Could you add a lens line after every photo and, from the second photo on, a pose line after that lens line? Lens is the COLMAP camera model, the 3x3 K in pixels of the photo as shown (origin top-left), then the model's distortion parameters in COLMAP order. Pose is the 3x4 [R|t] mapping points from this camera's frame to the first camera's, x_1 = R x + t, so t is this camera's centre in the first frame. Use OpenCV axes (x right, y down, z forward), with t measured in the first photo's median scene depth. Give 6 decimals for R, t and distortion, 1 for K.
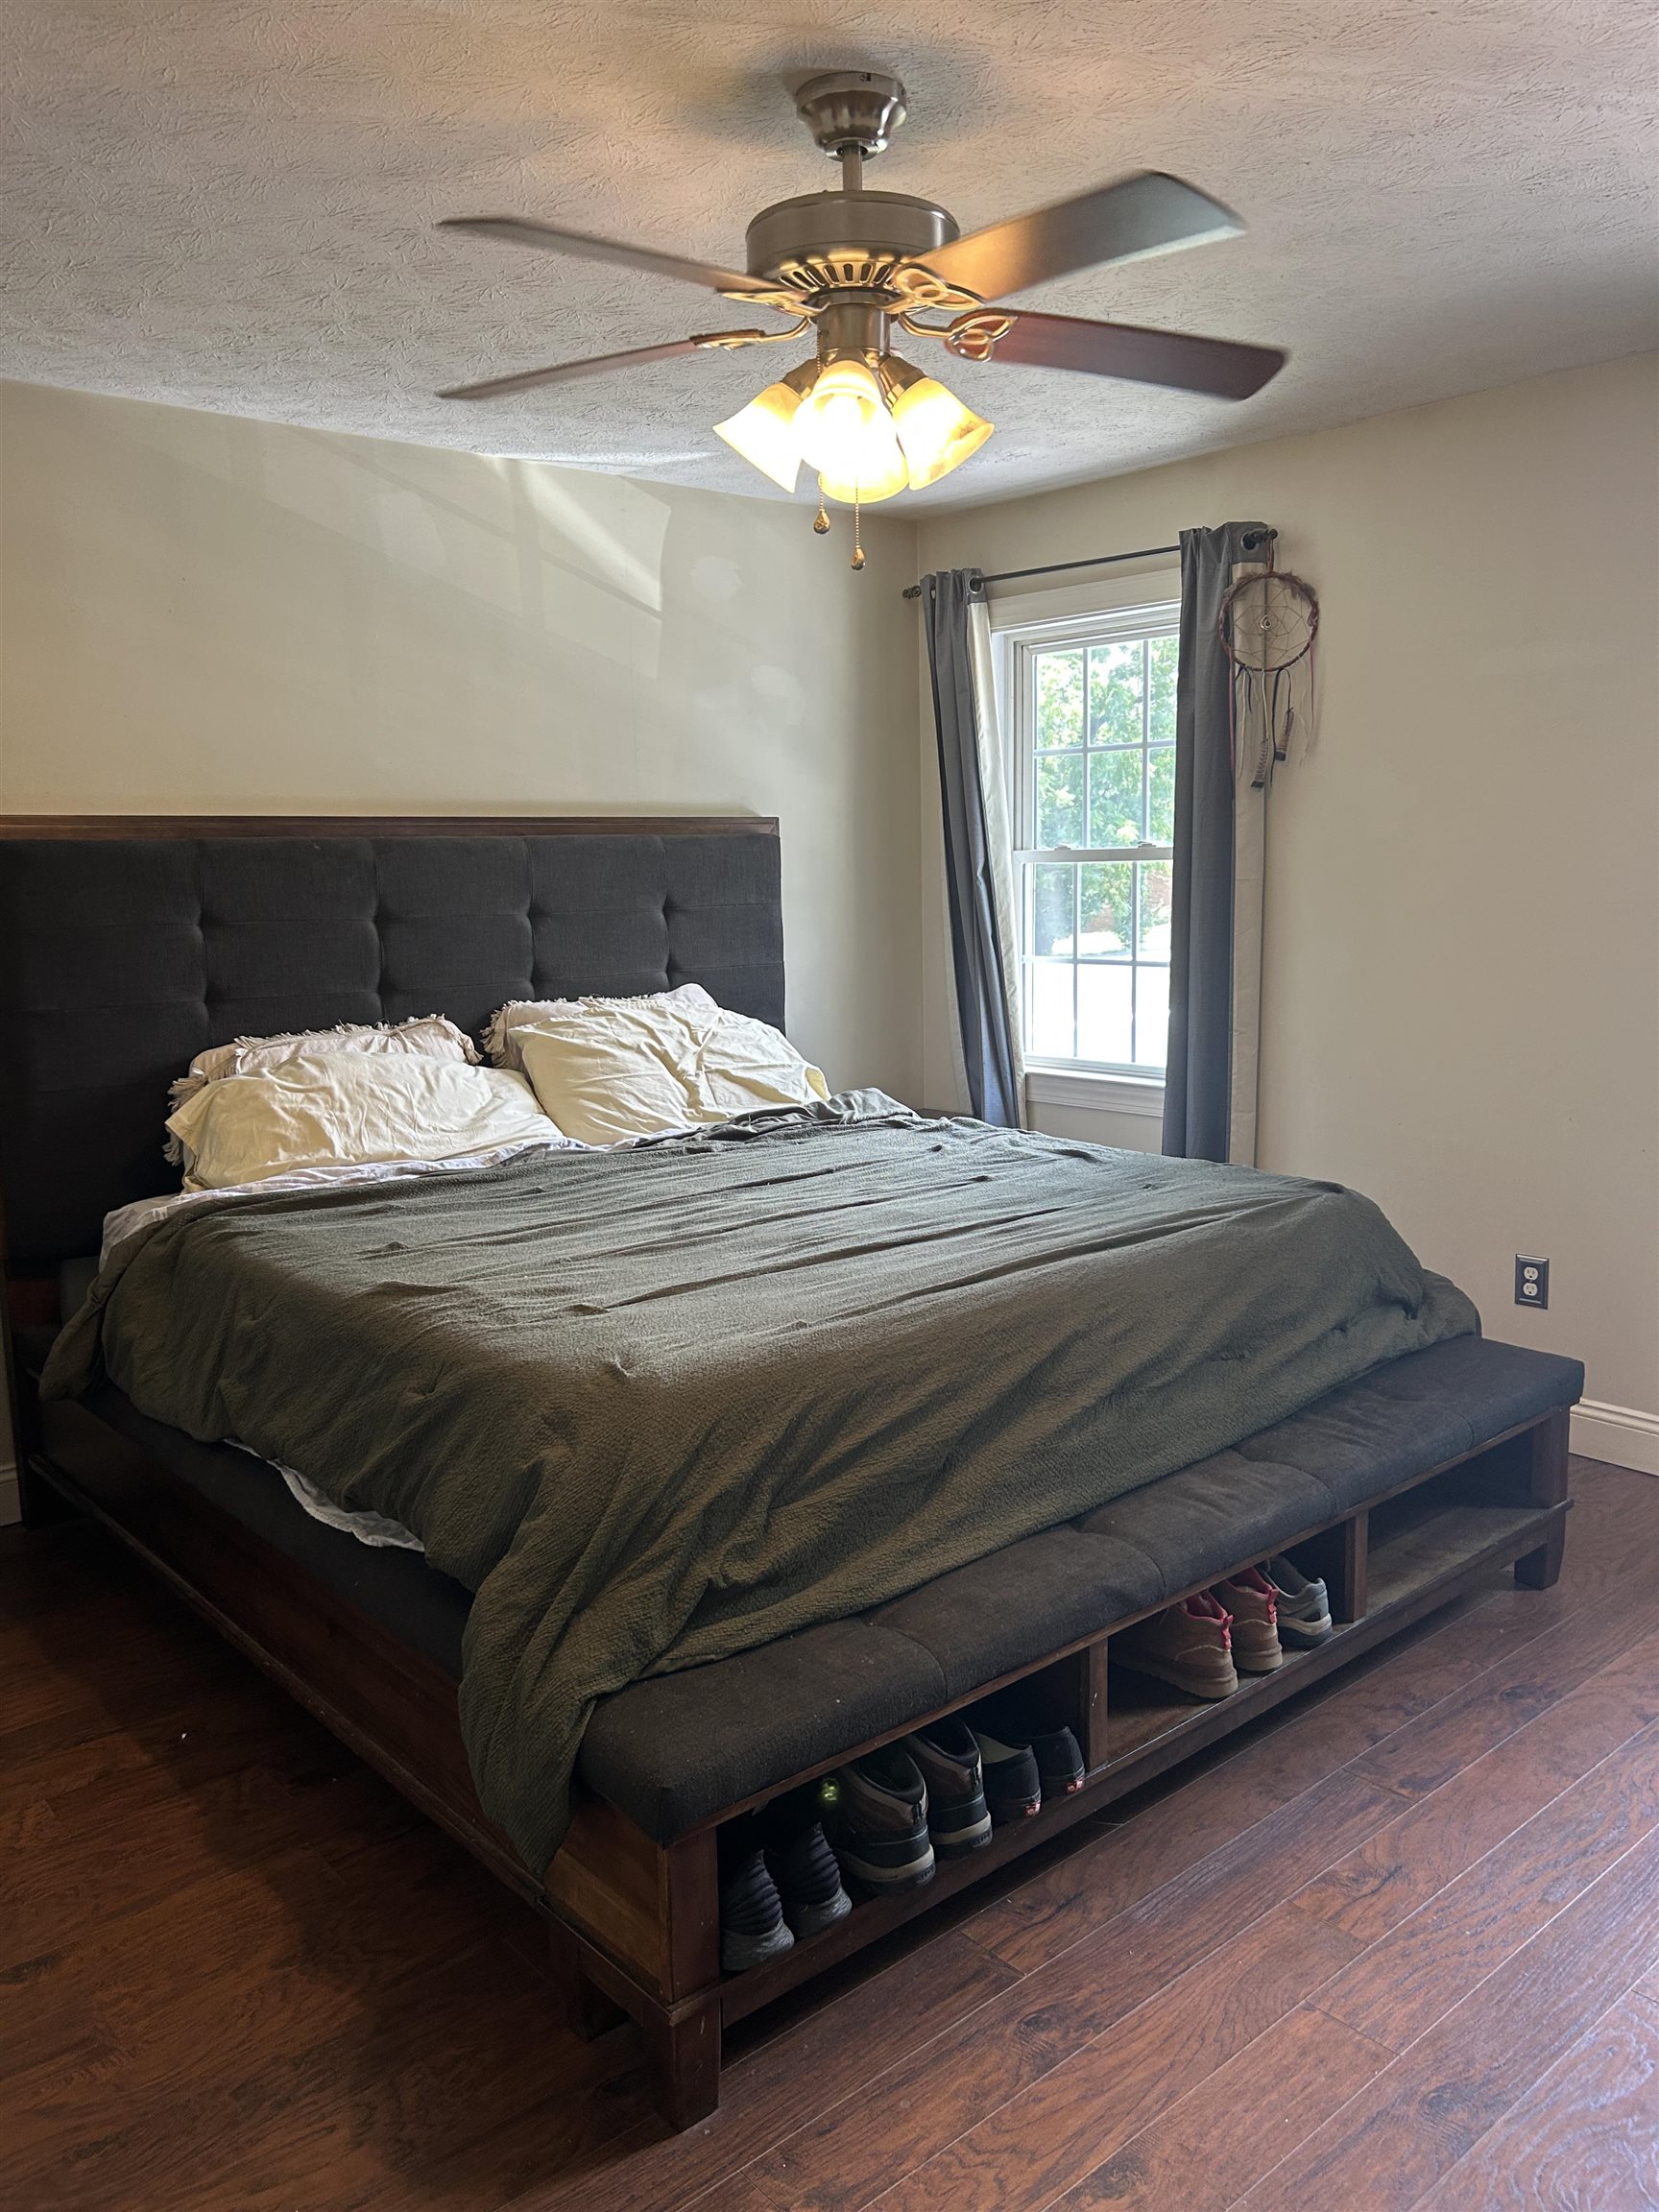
lens RADIAL K [[1659.2, 0, 833.0], [0, 1659.2, 1105.9], [0, 0, 1]] dist [0.042449, -0.051767]
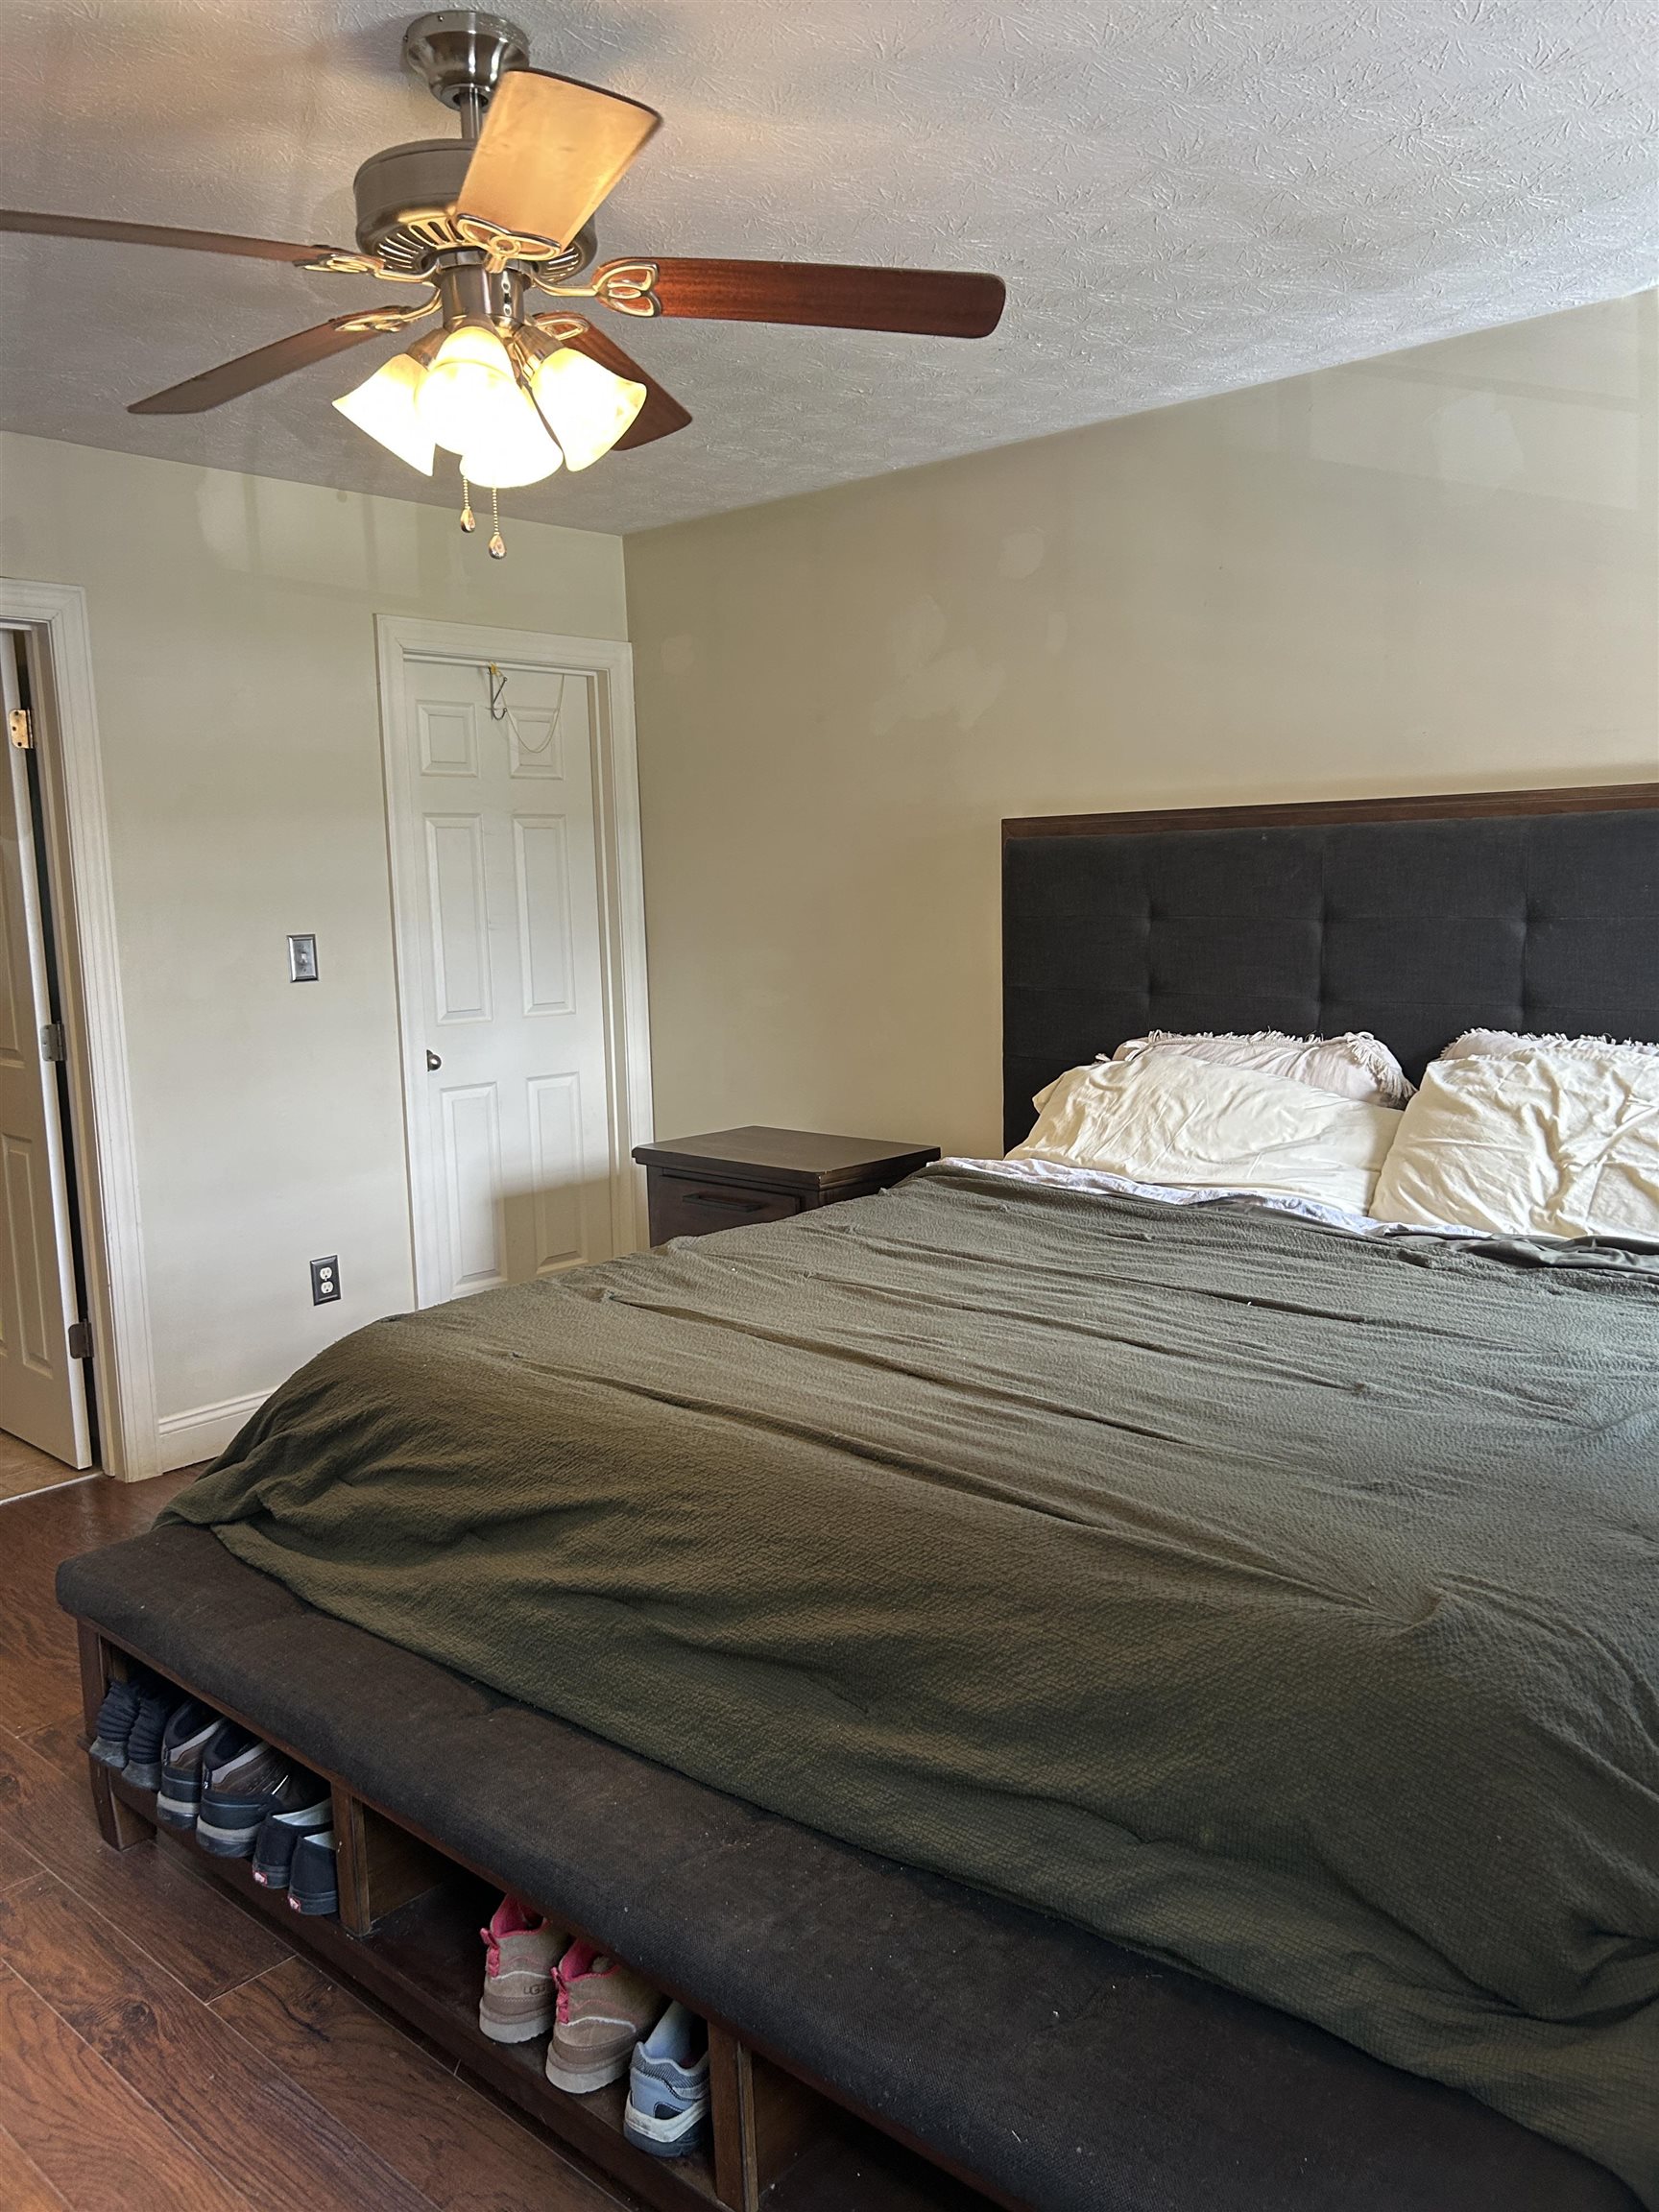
lens RADIAL K [[1659.2, 0, 839.7], [0, 1659.2, 1109.0], [0, 0, 1]] dist [0.042449, -0.051767]
pose [[0.118751, 0.153154, -0.981041, 0.677167], [-0.124067, 0.982578, 0.138376, -0.121460], [0.985142, 0.105283, 0.135683, 0.755305]]
